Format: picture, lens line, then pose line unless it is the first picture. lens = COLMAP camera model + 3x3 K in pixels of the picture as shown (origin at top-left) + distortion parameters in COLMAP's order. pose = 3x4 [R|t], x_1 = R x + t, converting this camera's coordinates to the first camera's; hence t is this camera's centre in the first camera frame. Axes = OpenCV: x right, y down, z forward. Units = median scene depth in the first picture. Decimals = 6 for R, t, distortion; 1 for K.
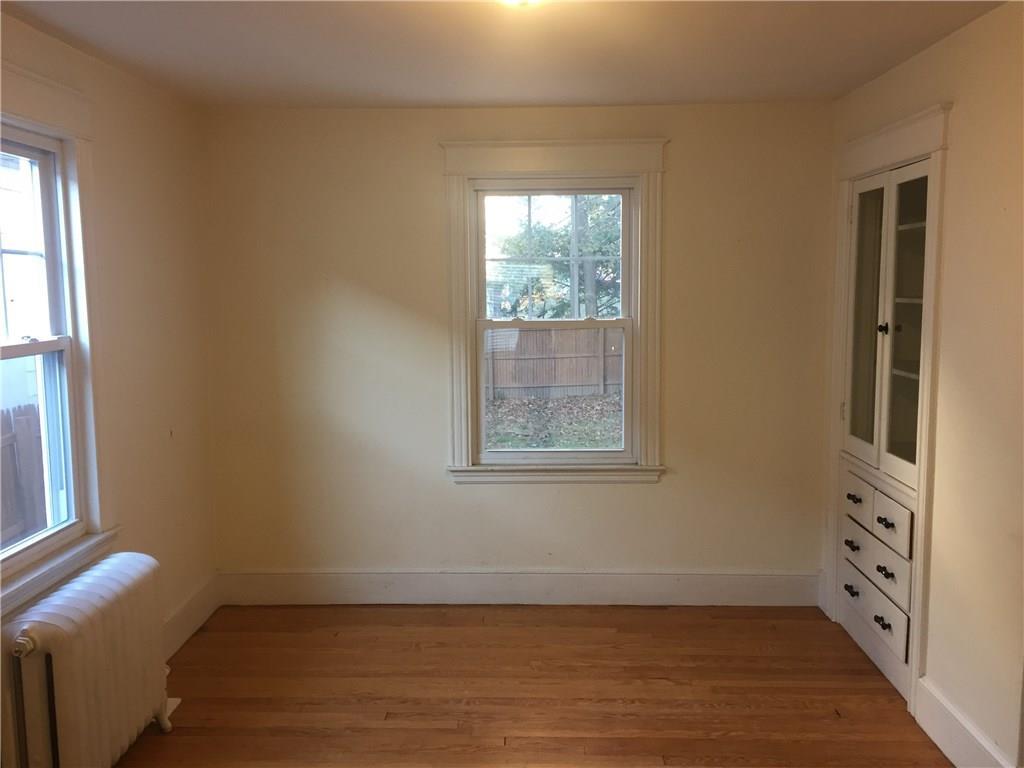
lens RADIAL K [[873.7, 0, 512.0], [0, 873.7, 384.0], [0, 0, 1]] dist [0.109337, -0.133162]
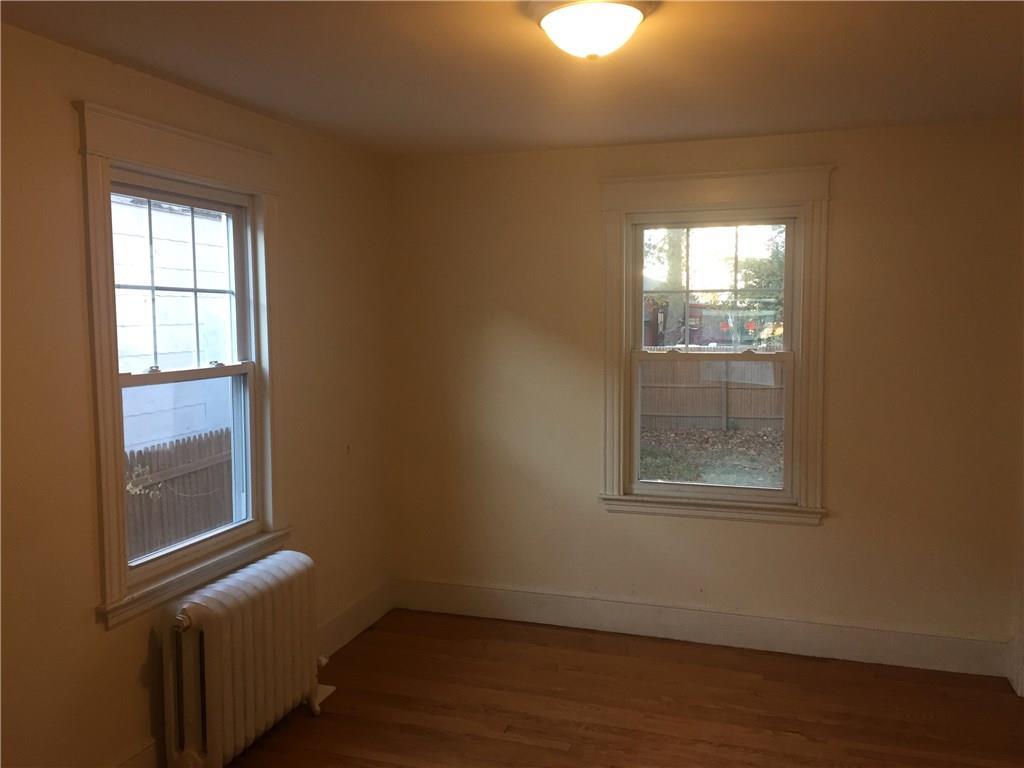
lens RADIAL K [[873.7, 0, 512.0], [0, 873.7, 384.0], [0, 0, 1]] dist [0.109337, -0.133162]
pose [[0.958965, 0.026958, -0.282241, 0.139377], [-0.034999, 0.999111, -0.023485, -0.007846], [0.281357, 0.032400, 0.959056, -0.014683]]
